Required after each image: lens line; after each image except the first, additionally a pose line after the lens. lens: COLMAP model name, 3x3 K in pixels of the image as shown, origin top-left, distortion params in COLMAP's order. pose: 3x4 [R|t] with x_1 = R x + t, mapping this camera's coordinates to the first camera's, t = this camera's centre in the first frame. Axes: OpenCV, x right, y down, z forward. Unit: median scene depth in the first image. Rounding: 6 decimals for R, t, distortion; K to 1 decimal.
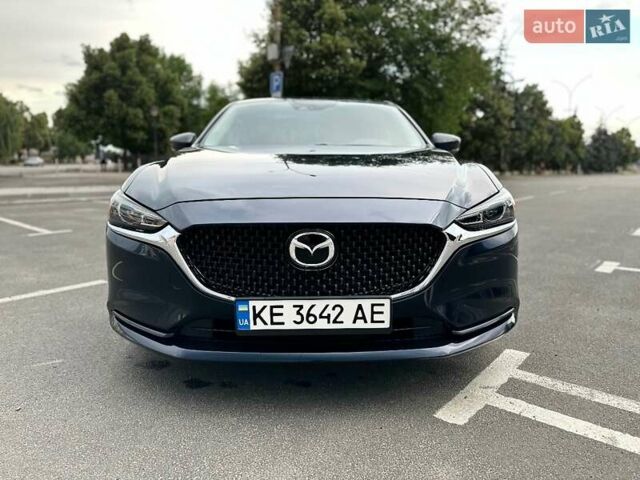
lens RADIAL K [[455.1, 0, 318.9], [0, 455.1, 240.2], [0, 0, 1]] dist [0.007338, -0.011686]
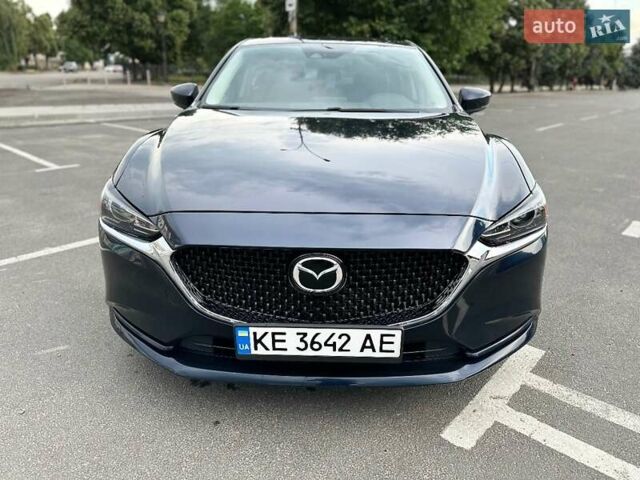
lens RADIAL K [[455.1, 0, 318.9], [0, 455.1, 240.2], [0, 0, 1]] dist [0.007338, -0.011686]
pose [[0.999297, 0.023105, -0.029513, 0.010668], [-0.017245, 0.982535, 0.185279, -0.185846], [0.033279, -0.184640, 0.982243, 0.103051]]
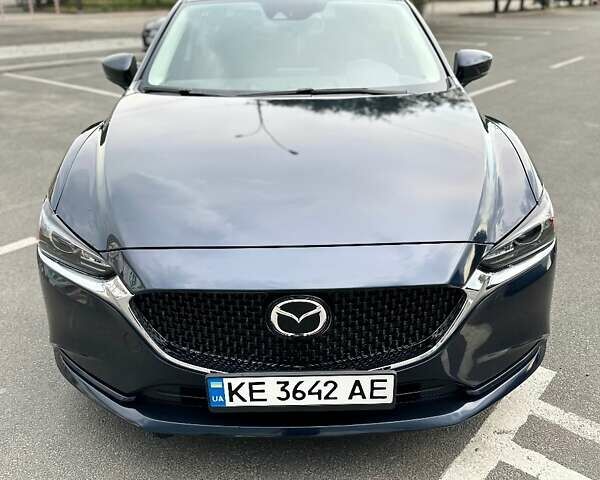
lens RADIAL K [[571.5, 0, 300.0], [0, 571.5, 240.0], [0, 0, 1]] dist [-0.000535, -0.011335]
pose [[0.999942, -0.010625, -0.001754, -0.008113], [0.010727, 0.968531, 0.248660, -0.313863], [-0.000943, -0.248664, 0.968589, 0.047300]]
